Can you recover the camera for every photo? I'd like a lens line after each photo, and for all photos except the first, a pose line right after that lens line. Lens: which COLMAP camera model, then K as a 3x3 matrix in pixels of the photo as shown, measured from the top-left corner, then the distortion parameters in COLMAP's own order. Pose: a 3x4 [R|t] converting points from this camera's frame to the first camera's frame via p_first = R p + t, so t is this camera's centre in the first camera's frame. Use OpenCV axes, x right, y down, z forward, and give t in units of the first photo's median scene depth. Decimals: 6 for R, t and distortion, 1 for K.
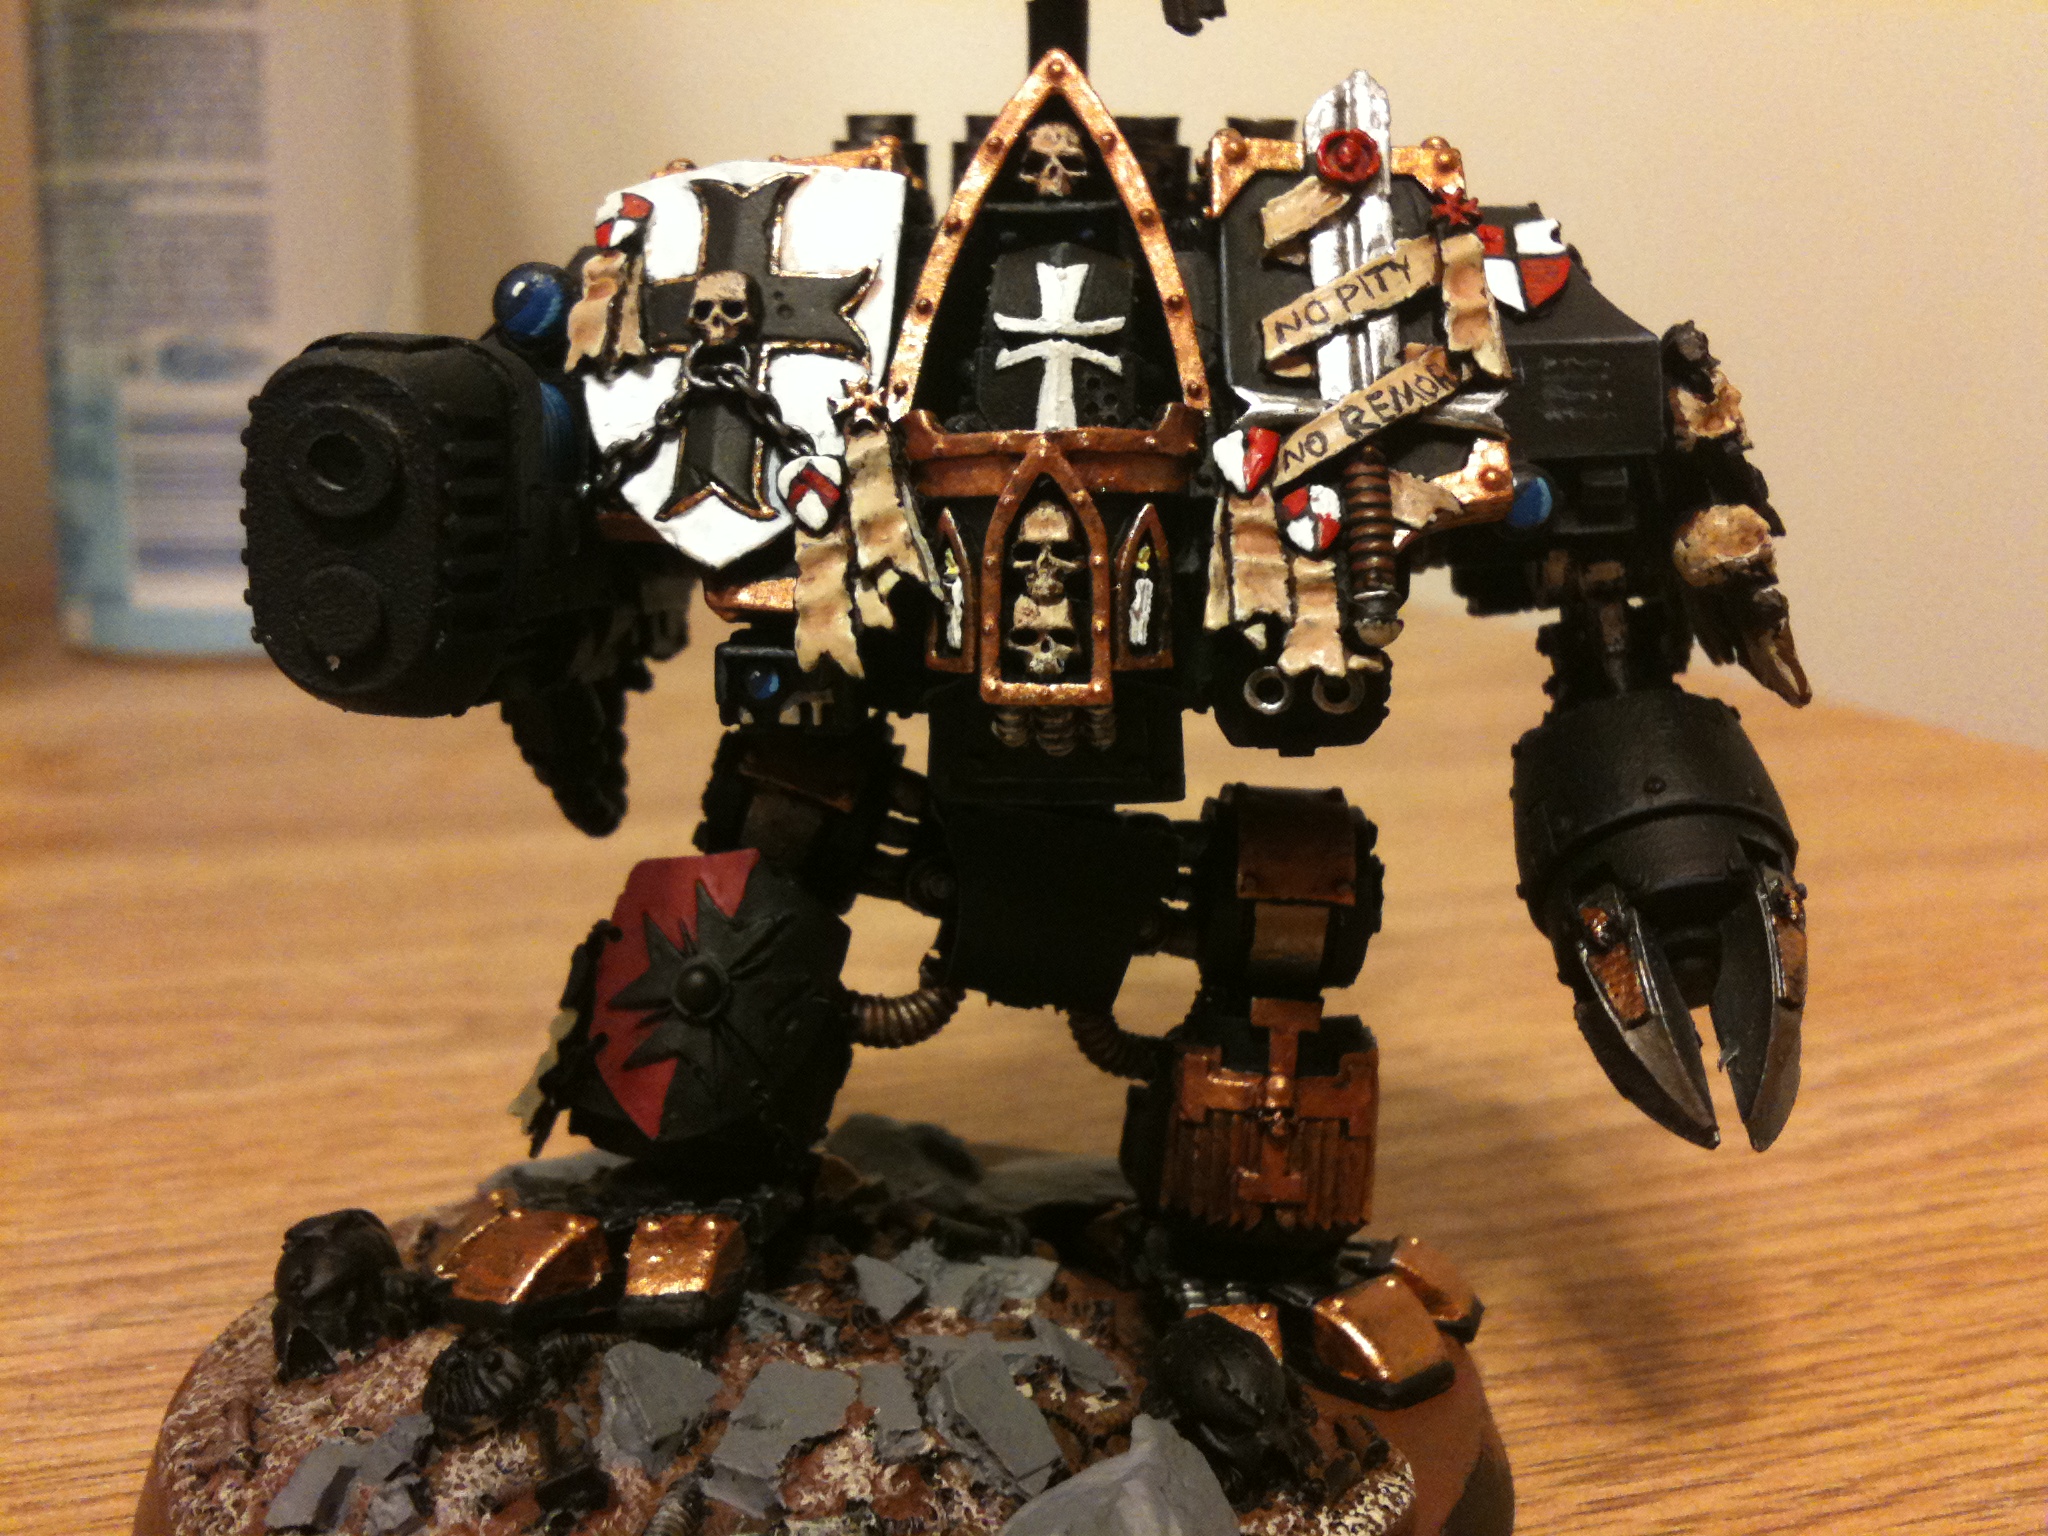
lens RADIAL K [[2273.3, 0, 1024.0], [0, 2273.3, 768.0], [0, 0, 1]] dist [0.119682, -0.496906]
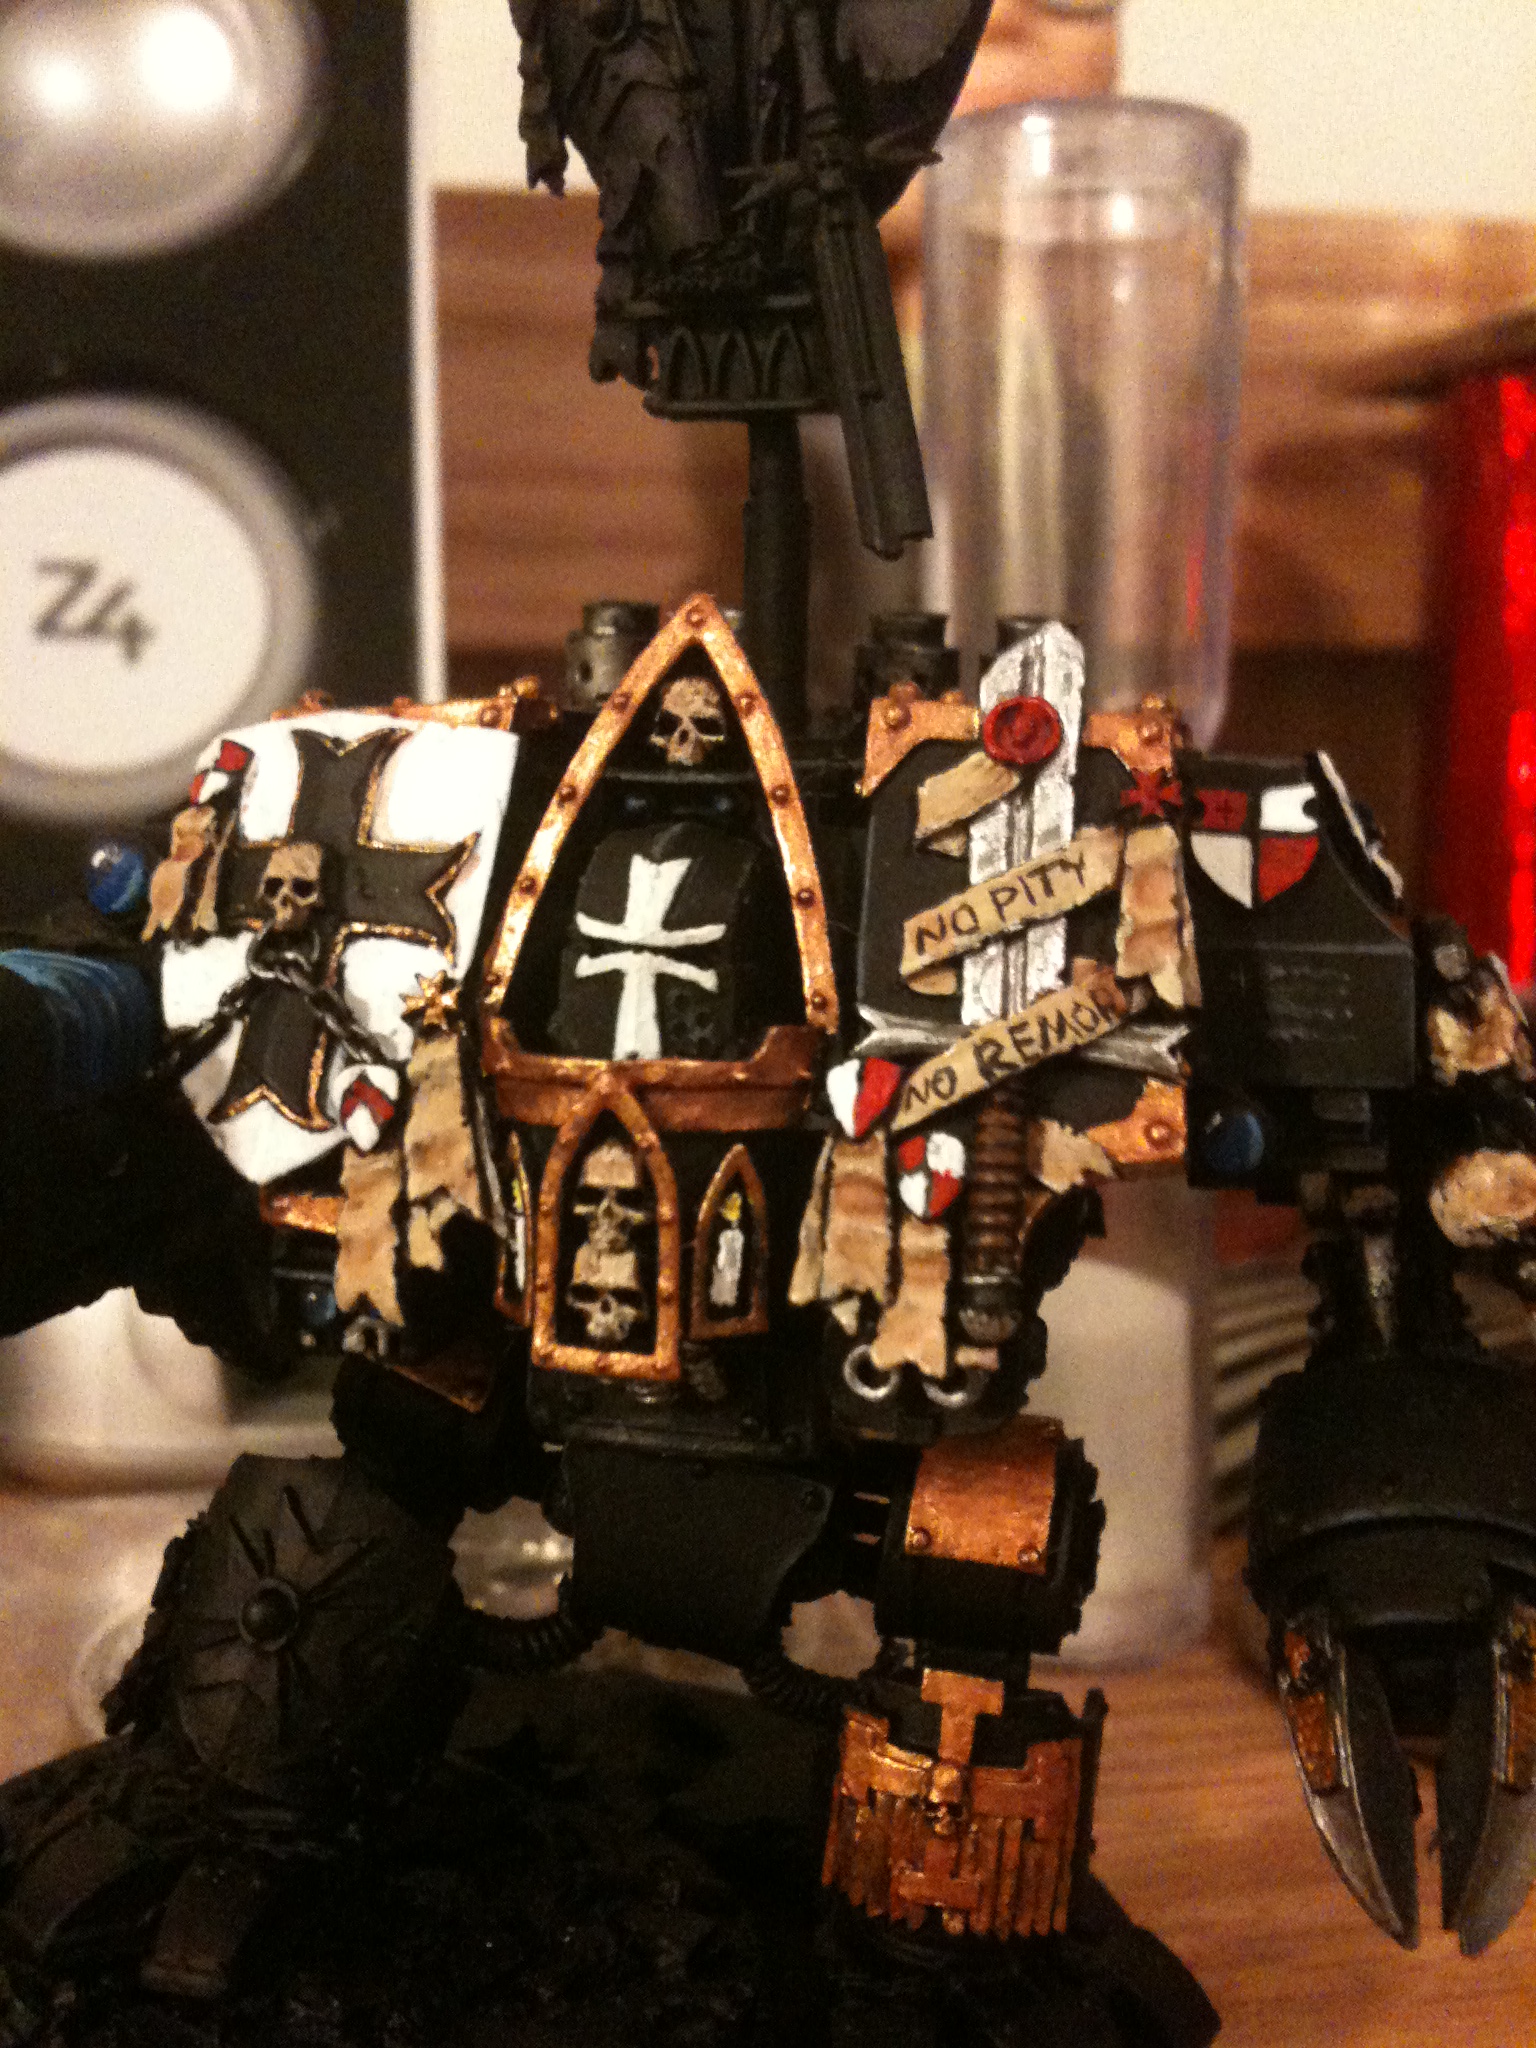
lens RADIAL K [[2273.3, 0, 768.0], [0, 2273.3, 1024.0], [0, 0, 1]] dist [0.119682, -0.496906]
pose [[0.983161, 0.052011, -0.175182, 0.207540], [-0.052956, 0.998597, -0.000724, -0.157673], [0.174899, 0.009989, 0.984536, 0.161307]]
